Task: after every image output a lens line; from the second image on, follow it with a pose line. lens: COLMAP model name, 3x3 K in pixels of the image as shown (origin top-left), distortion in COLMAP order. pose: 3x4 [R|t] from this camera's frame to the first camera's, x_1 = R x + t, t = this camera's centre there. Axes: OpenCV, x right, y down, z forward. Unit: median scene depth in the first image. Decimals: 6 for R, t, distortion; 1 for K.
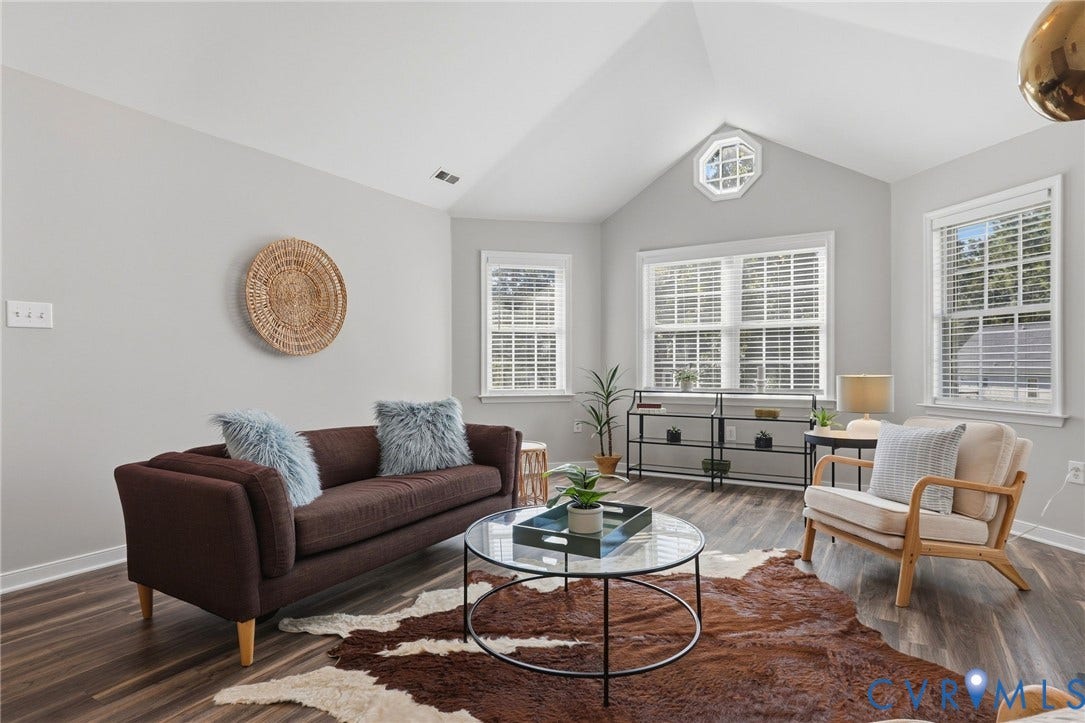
lens RADIAL K [[572.5, 0, 542.5], [0, 572.5, 361.5], [0, 0, 1]] dist [-0.000192, 0.000010]
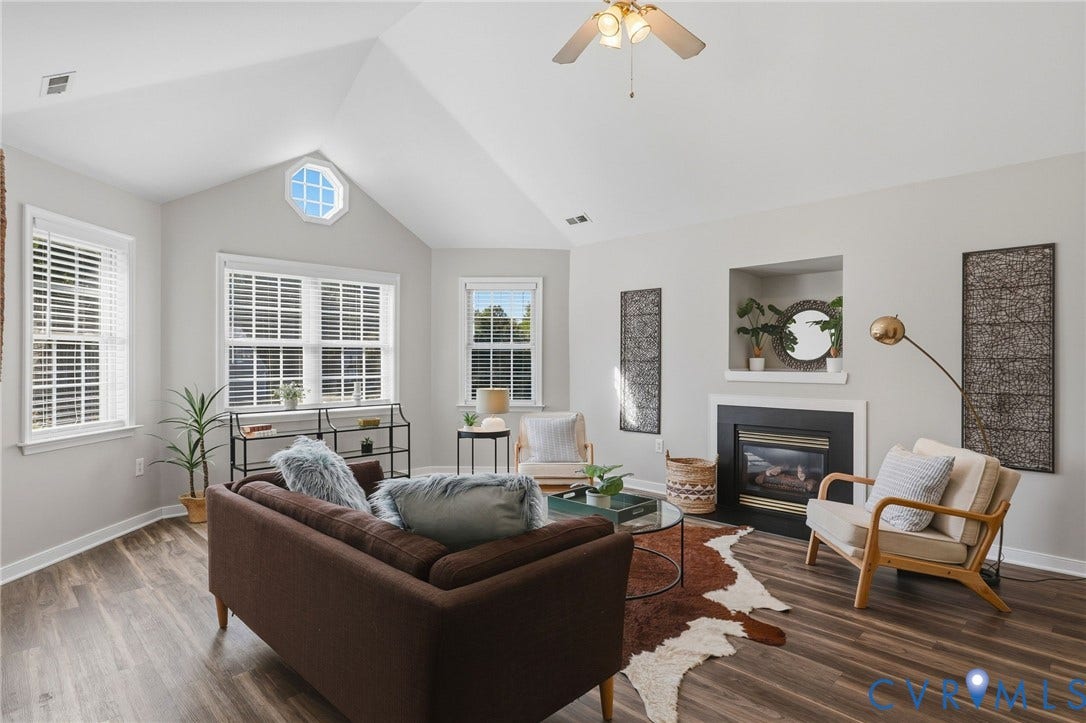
lens RADIAL K [[573.1, 0, 543.0], [0, 573.1, 361.5], [0, 0, 1]] dist [-0.000192, 0.000010]
pose [[0.224235, 0.014016, 0.974434, -0.590428], [0.024285, 0.999506, -0.019965, 0.001002], [-0.974232, 0.028141, 0.223784, 0.361294]]
